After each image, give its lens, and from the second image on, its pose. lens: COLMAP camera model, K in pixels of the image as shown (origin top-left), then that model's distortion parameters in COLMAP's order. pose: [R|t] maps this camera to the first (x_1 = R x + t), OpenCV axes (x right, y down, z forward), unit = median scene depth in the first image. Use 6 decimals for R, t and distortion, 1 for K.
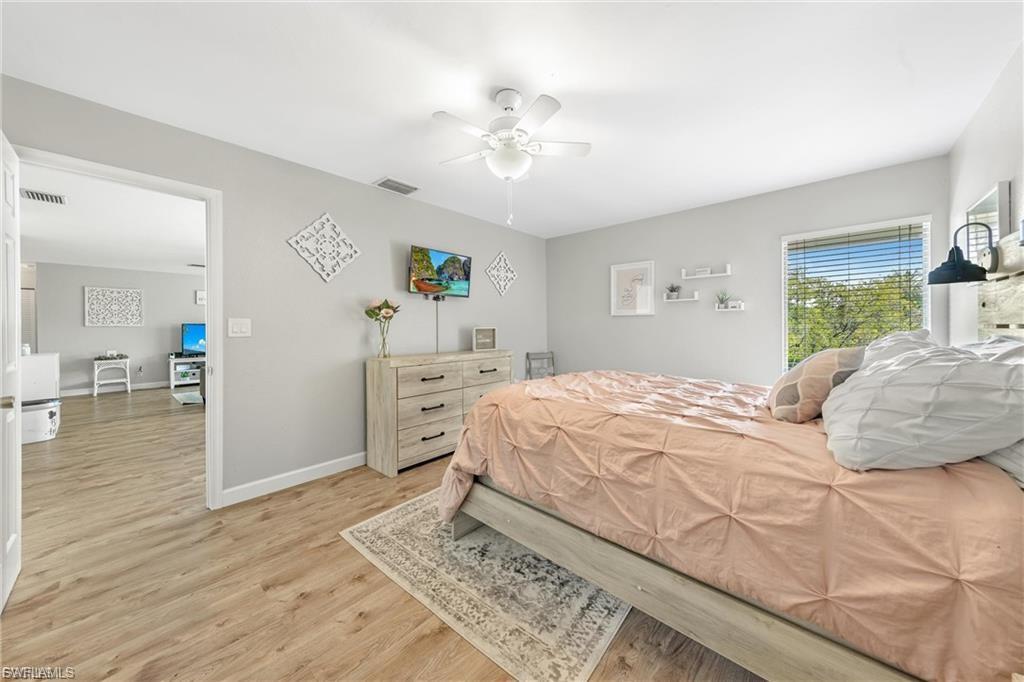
lens RADIAL K [[348.9, 0, 507.8], [0, 348.9, 329.3], [0, 0, 1]] dist [-0.000652, -0.000471]
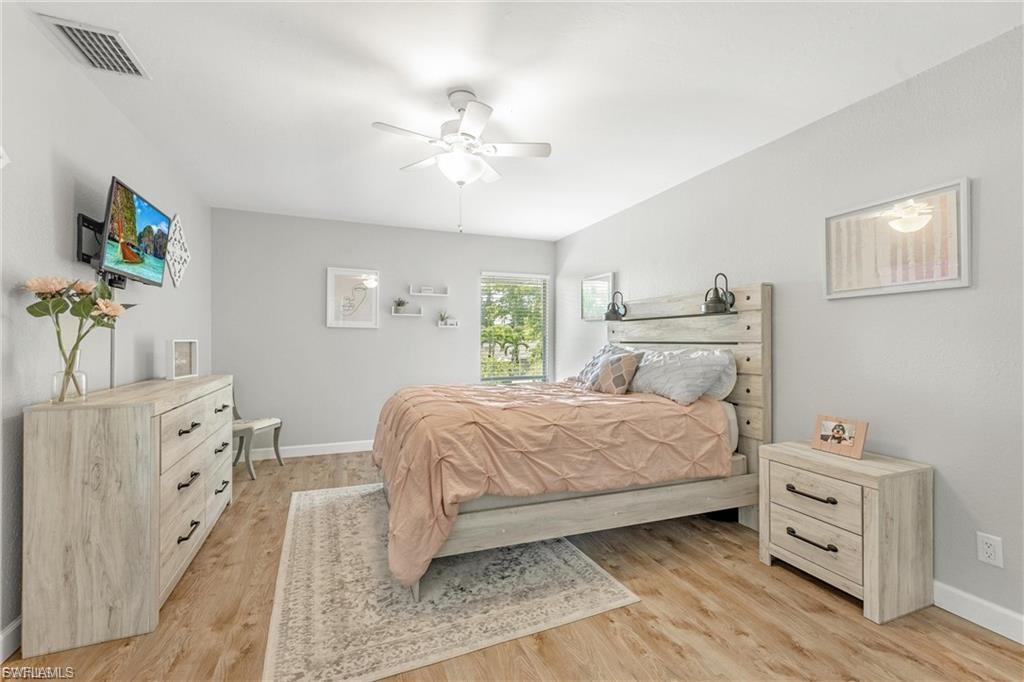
lens RADIAL K [[416.9, 0, 512.0], [0, 416.9, 341.0], [0, 0, 1]] dist [0.001133, 0.000098]
pose [[0.464436, 0.008499, 0.885566, -1.055895], [-0.002447, 0.999962, -0.008314, 0.003498], [-0.885603, 0.001694, 0.464439, 0.402949]]
